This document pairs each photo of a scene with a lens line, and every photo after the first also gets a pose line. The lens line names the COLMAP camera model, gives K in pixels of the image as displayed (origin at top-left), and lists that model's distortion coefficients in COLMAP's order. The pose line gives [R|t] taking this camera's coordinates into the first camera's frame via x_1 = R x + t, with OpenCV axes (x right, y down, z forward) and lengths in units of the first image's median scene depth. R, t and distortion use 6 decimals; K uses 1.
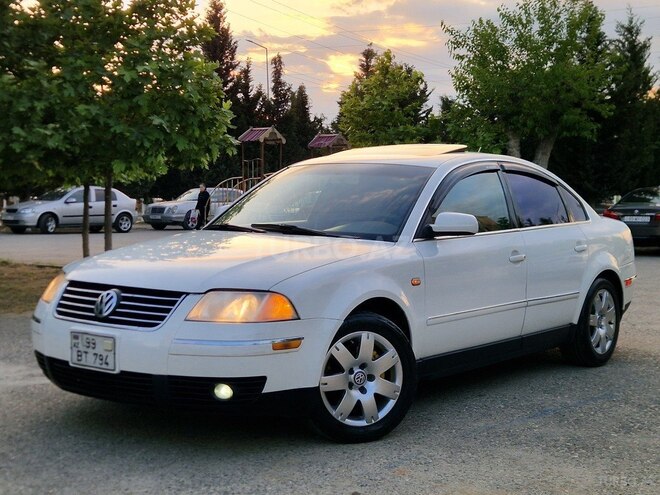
lens RADIAL K [[993.6, 0, 330.0], [0, 993.6, 247.5], [0, 0, 1]] dist [0.109217, -0.035108]
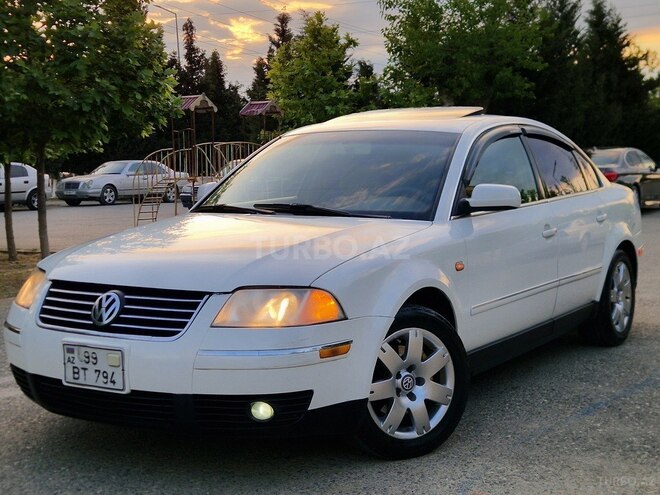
lens RADIAL K [[993.6, 0, 330.0], [0, 993.6, 247.5], [0, 0, 1]] dist [0.109217, -0.035108]
pose [[0.995120, -0.034980, 0.092265, -0.100524], [0.031998, 0.998923, 0.033605, -0.013799], [-0.093341, -0.030489, 0.995167, 0.144472]]
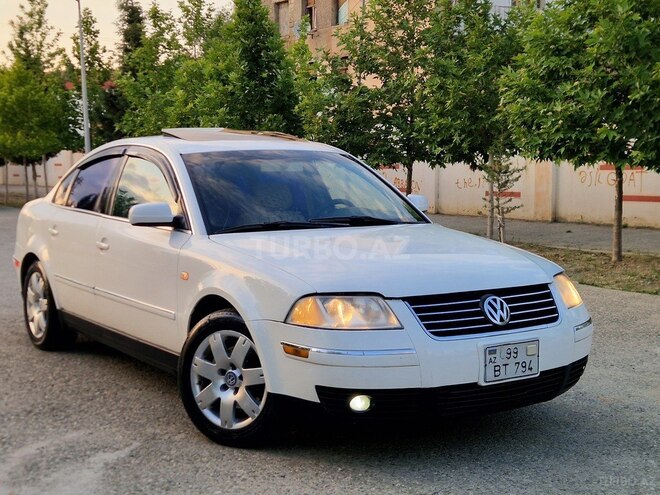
lens RADIAL K [[993.6, 0, 330.0], [0, 993.6, 247.5], [0, 0, 1]] dist [0.109217, -0.035108]
pose [[0.339076, -0.103560, 0.935042, -0.999788], [0.069270, 0.993973, 0.084967, -0.080483], [-0.938205, 0.035960, 0.344206, 0.721575]]
